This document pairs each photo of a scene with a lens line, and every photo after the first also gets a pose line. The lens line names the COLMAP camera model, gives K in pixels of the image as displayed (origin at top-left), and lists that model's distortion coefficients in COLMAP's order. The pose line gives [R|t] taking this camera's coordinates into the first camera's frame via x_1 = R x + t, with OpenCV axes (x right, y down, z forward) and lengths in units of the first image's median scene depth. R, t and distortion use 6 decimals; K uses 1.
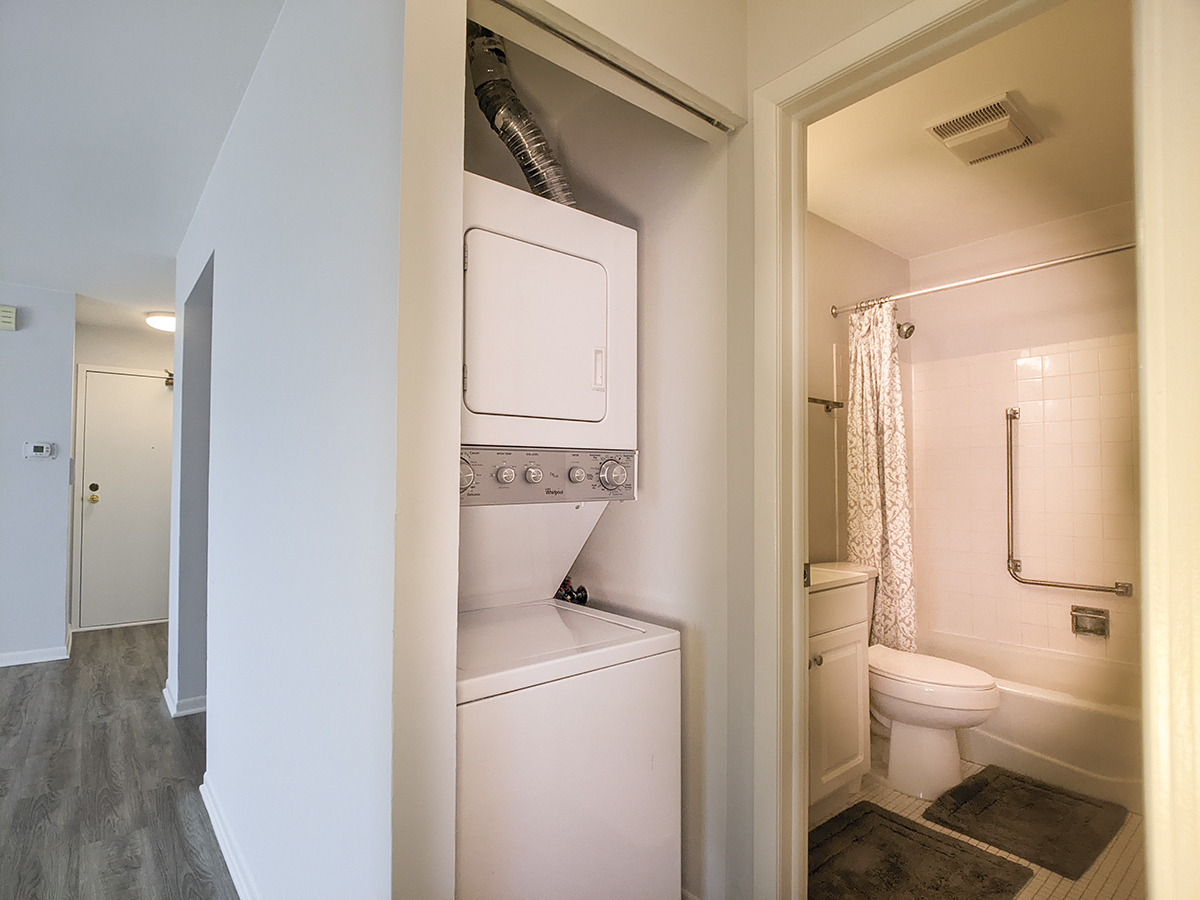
lens RADIAL K [[618.3, 0, 592.5], [0, 618.3, 454.2], [0, 0, 1]] dist [0.005630, 0.000993]
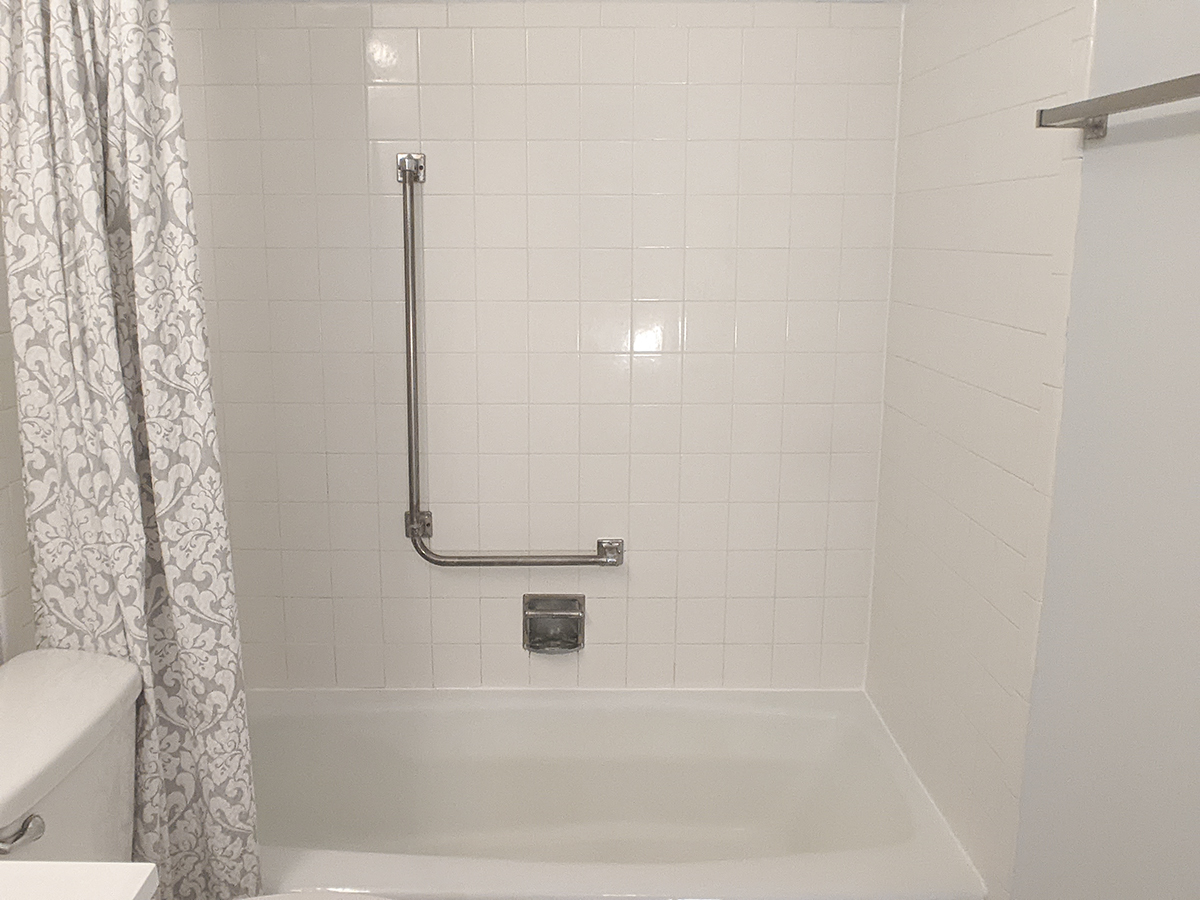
lens RADIAL K [[1074.7, 0, 596.4], [0, 1074.7, 452.9], [0, 0, 1]] dist [-0.022351, -0.012905]
pose [[0.626004, -0.151843, 0.764894, 0.201915], [-0.038387, 0.973670, 0.224706, -0.052046], [-0.778874, -0.170029, 0.603693, 0.497756]]
